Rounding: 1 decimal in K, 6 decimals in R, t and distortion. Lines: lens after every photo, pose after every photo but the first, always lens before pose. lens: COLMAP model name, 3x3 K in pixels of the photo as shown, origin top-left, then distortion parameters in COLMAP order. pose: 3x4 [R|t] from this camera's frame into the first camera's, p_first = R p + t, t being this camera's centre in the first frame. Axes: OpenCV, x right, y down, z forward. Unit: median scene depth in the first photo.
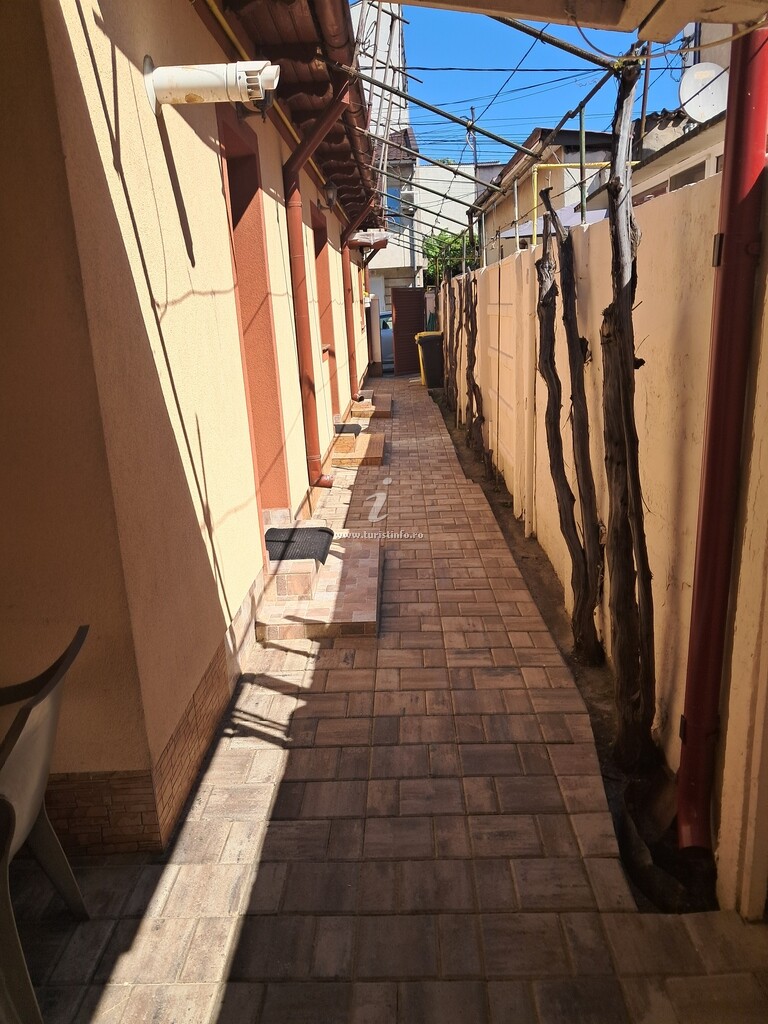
lens RADIAL K [[778.5, 0, 384.0], [0, 778.5, 512.0], [0, 0, 1]] dist [0.066502, -0.002054]
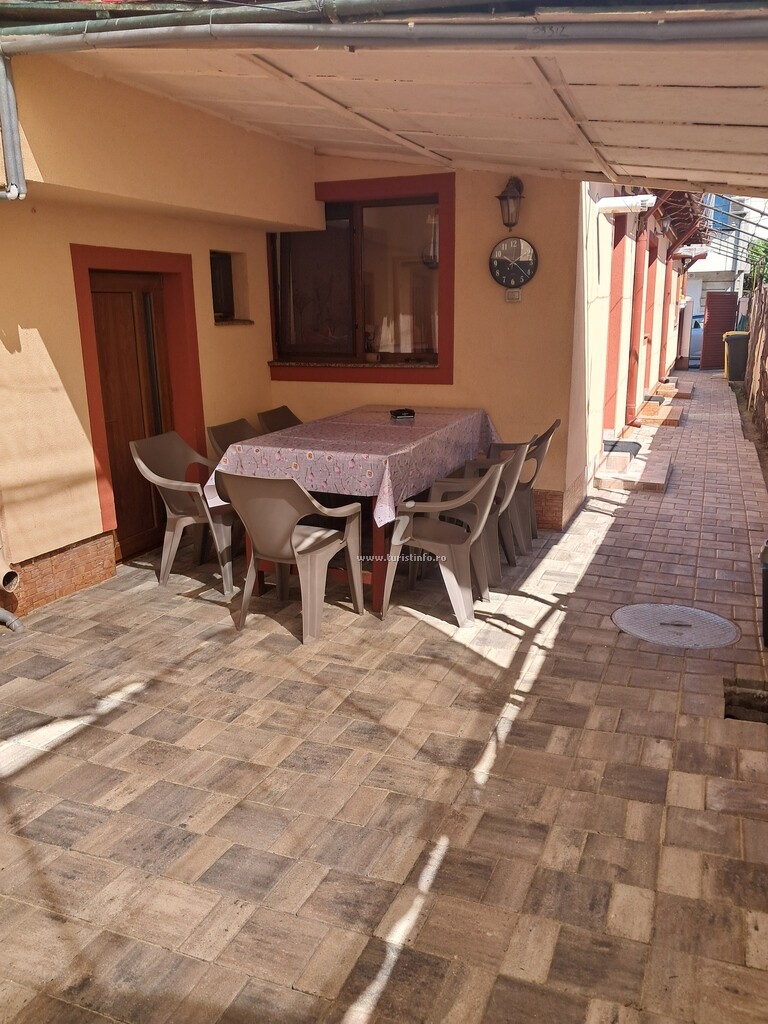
lens RADIAL K [[807.0, 0, 386.0], [0, 807.0, 529.5], [0, 0, 1]] dist [0.007877, -0.009463]
pose [[0.935421, 0.125985, -0.330328, 0.012997], [-0.120719, 0.992016, 0.036497, 0.188865], [0.332288, 0.005736, 0.943160, -0.702038]]
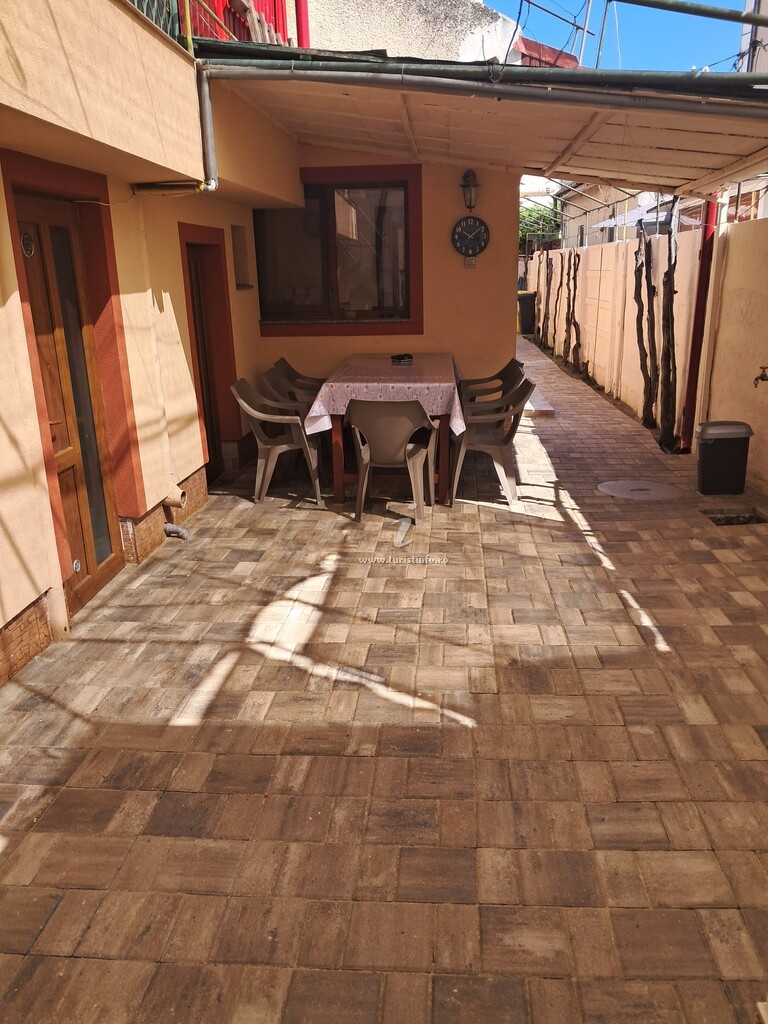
lens RADIAL K [[826.1, 0, 382.6], [0, 826.1, 530.2], [0, 0, 1]] dist [0.027330, -0.007225]
pose [[0.998748, 0.036234, -0.034490, -0.311838], [-0.034660, 0.998377, 0.045190, 0.297570], [0.036072, -0.043938, 0.998383, -1.078105]]
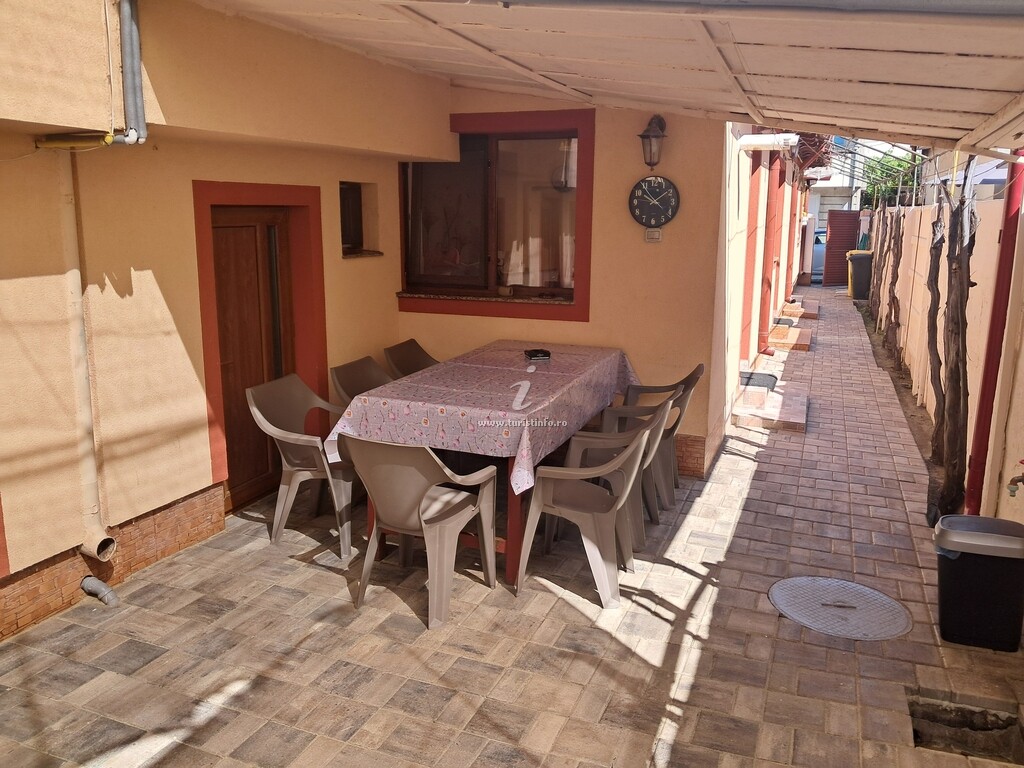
lens RADIAL K [[803.8, 0, 511.7], [0, 803.8, 358.3], [0, 0, 1]] dist [0.000476, -0.001534]
pose [[0.937114, 0.117010, -0.328826, -0.037653], [-0.139961, 0.989044, -0.046929, 0.128845], [0.319732, 0.090001, 0.943224, -0.646511]]
